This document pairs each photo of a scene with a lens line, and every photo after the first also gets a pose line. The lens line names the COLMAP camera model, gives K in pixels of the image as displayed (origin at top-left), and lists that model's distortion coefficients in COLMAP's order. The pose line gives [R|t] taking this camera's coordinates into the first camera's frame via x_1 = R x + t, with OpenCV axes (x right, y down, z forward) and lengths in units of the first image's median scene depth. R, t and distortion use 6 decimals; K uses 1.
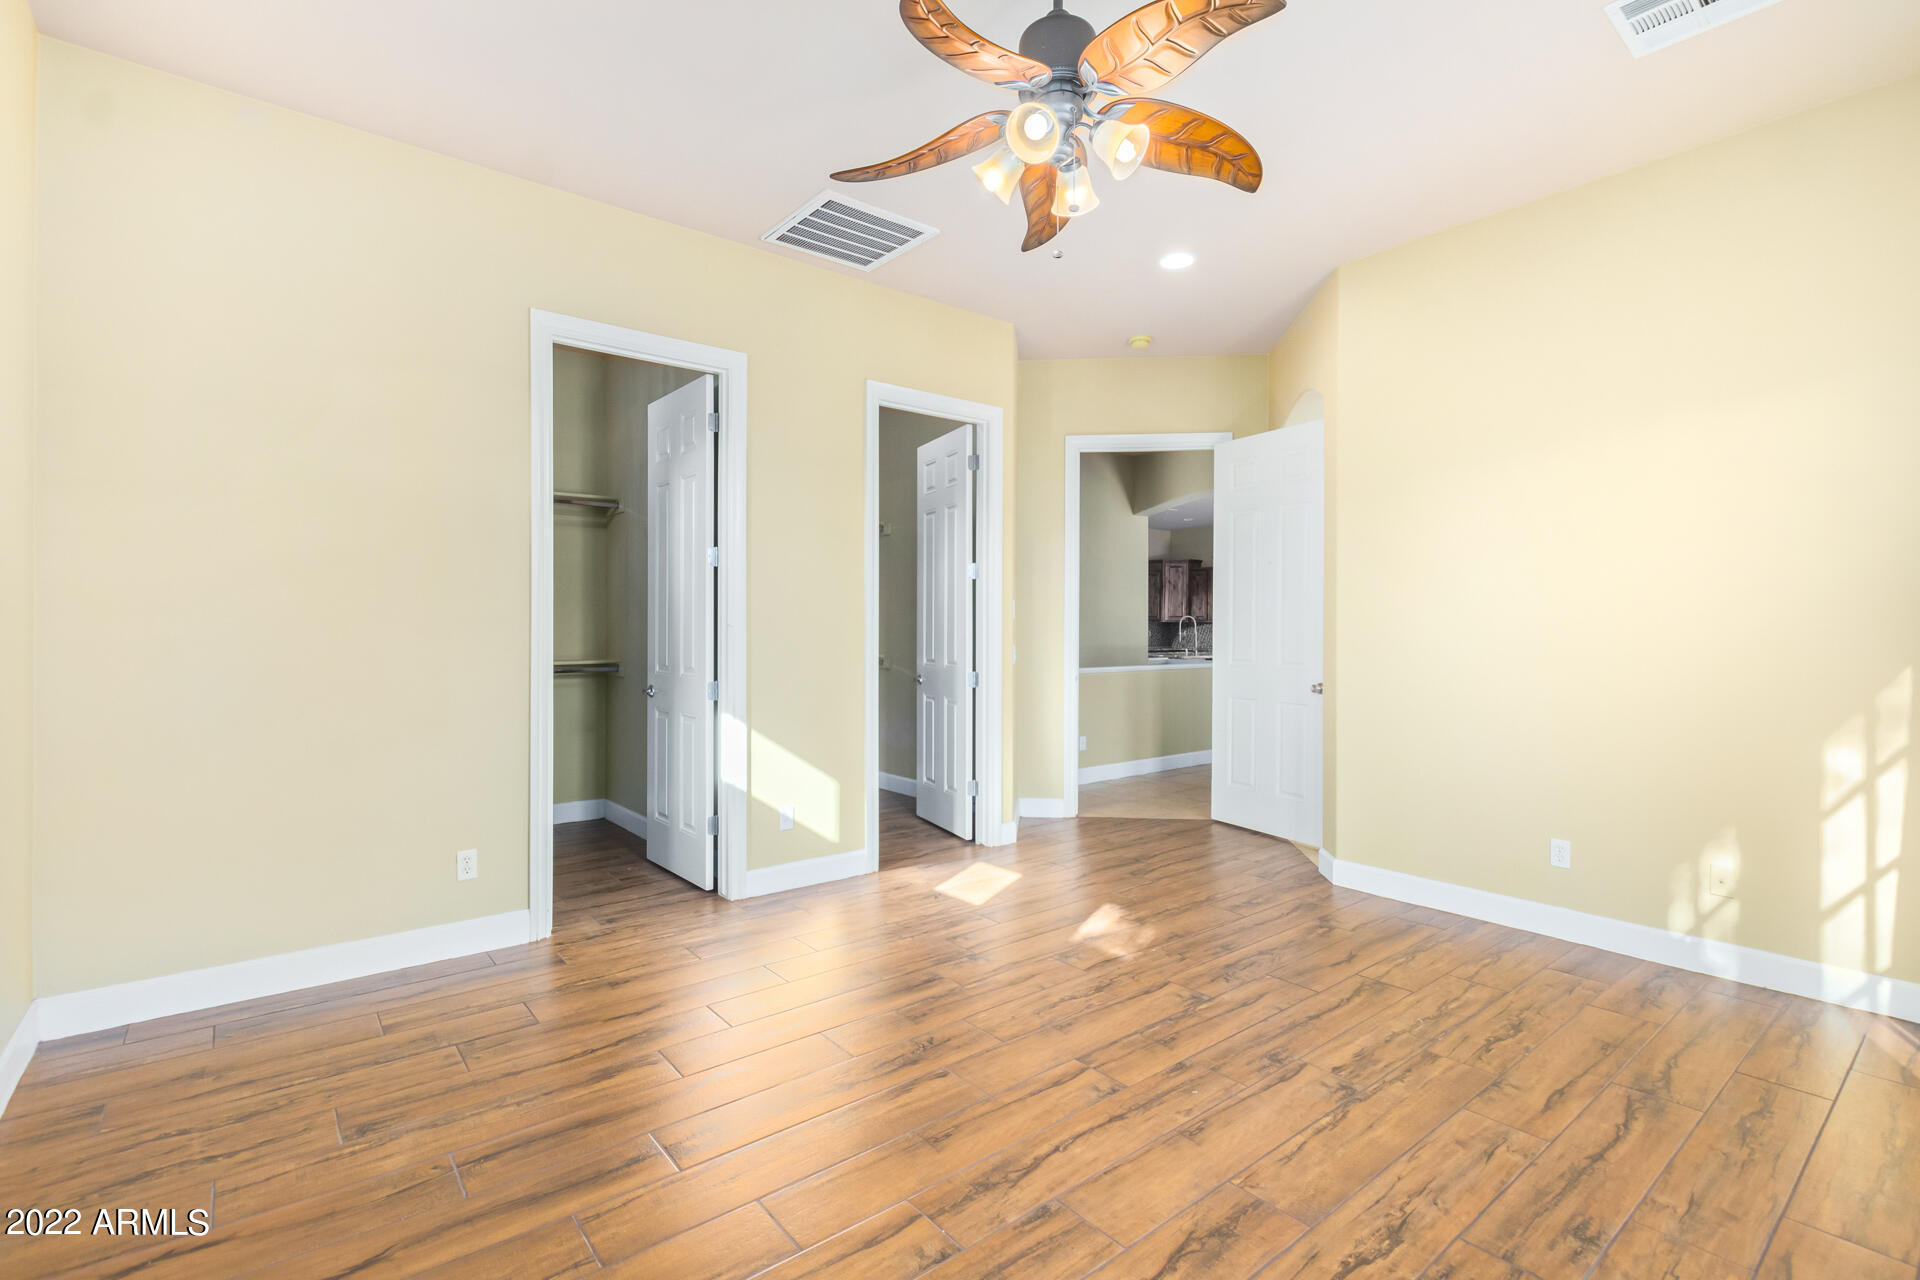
lens RADIAL K [[880.7, 0, 965.0], [0, 880.7, 628.9], [0, 0, 1]] dist [0.010098, -0.005392]
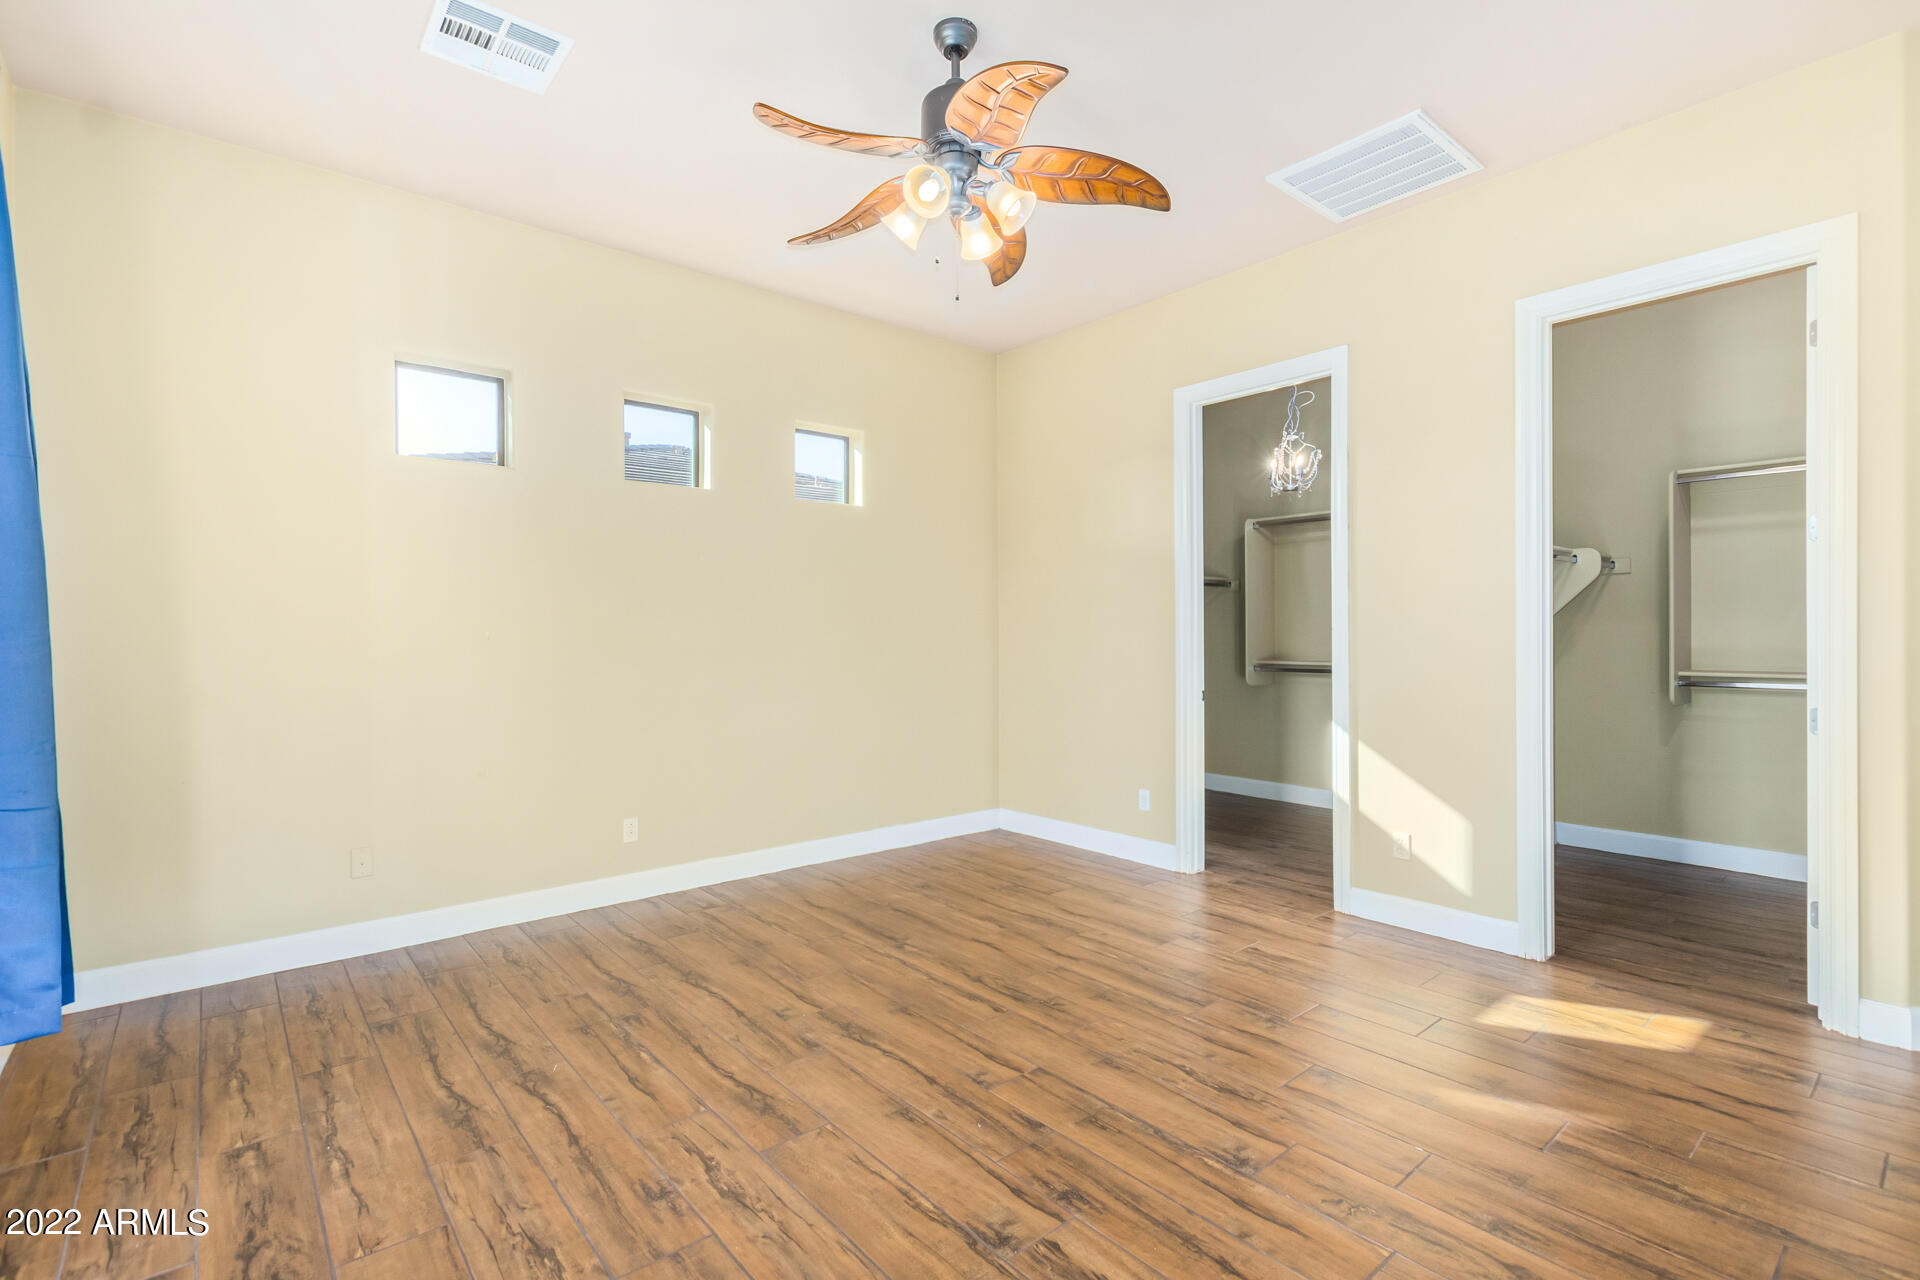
lens RADIAL K [[880.7, 0, 965.1], [0, 880.7, 641.8], [0, 0, 1]] dist [0.010098, -0.005392]
pose [[0.020152, 0.005943, -0.999779, 1.050150], [0.005882, 0.999964, 0.006063, 0.002037], [0.999780, -0.006003, 0.020116, 0.848424]]
